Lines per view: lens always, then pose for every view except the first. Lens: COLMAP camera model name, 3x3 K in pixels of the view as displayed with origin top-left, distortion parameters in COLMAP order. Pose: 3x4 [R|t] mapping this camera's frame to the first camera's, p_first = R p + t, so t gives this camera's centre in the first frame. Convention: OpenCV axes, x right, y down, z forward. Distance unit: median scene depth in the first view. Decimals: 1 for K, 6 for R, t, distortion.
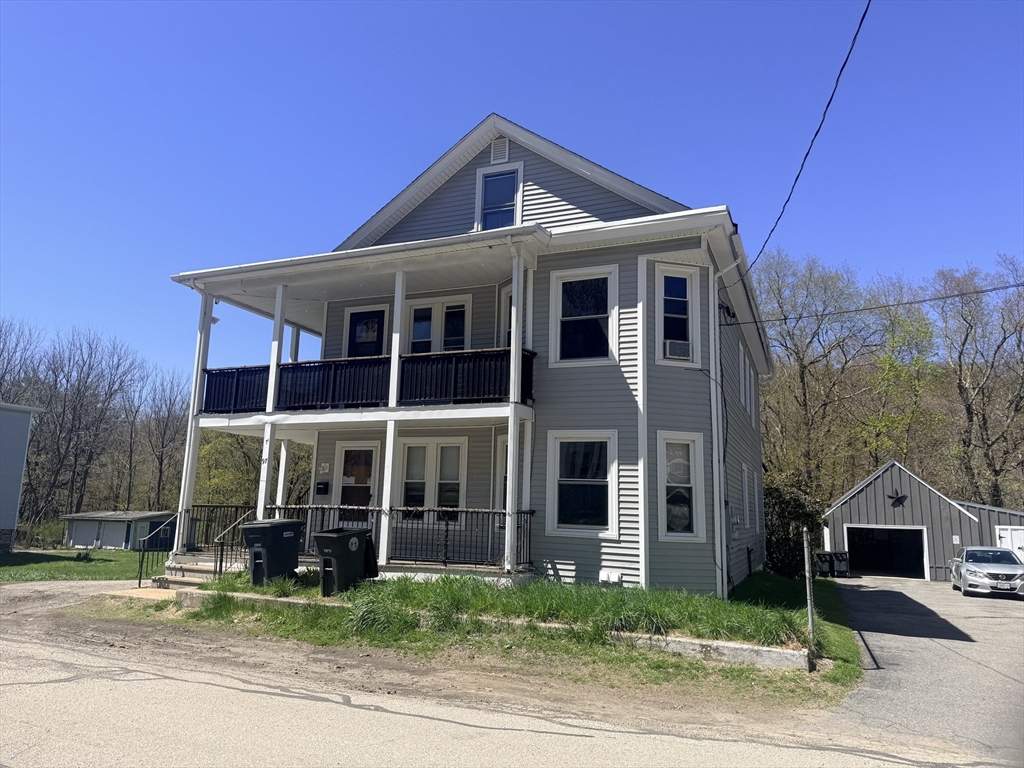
lens RADIAL K [[734.7, 0, 506.7], [0, 734.7, 379.2], [0, 0, 1]] dist [0.046464, -0.084067]
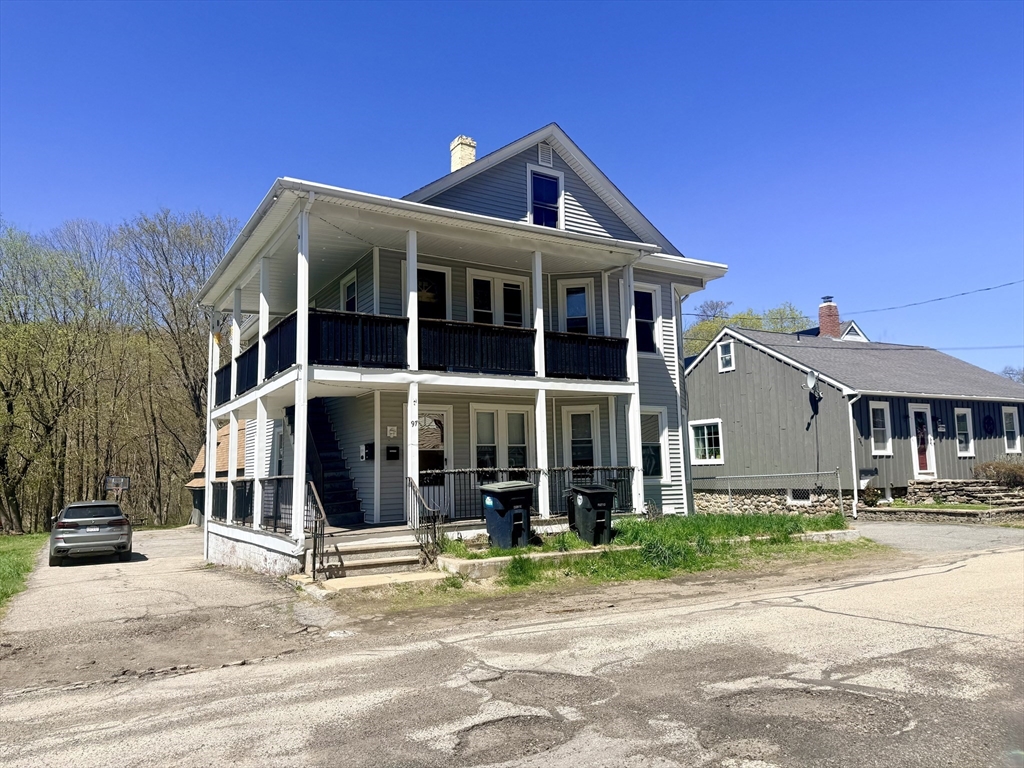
lens RADIAL K [[734.7, 0, 516.6], [0, 734.7, 383.9], [0, 0, 1]] dist [0.046464, -0.084067]
pose [[0.575193, 0.062284, 0.815643, -1.085139], [-0.102800, 0.994696, -0.003463, 0.056713], [-0.811533, -0.081856, 0.578545, 0.405906]]
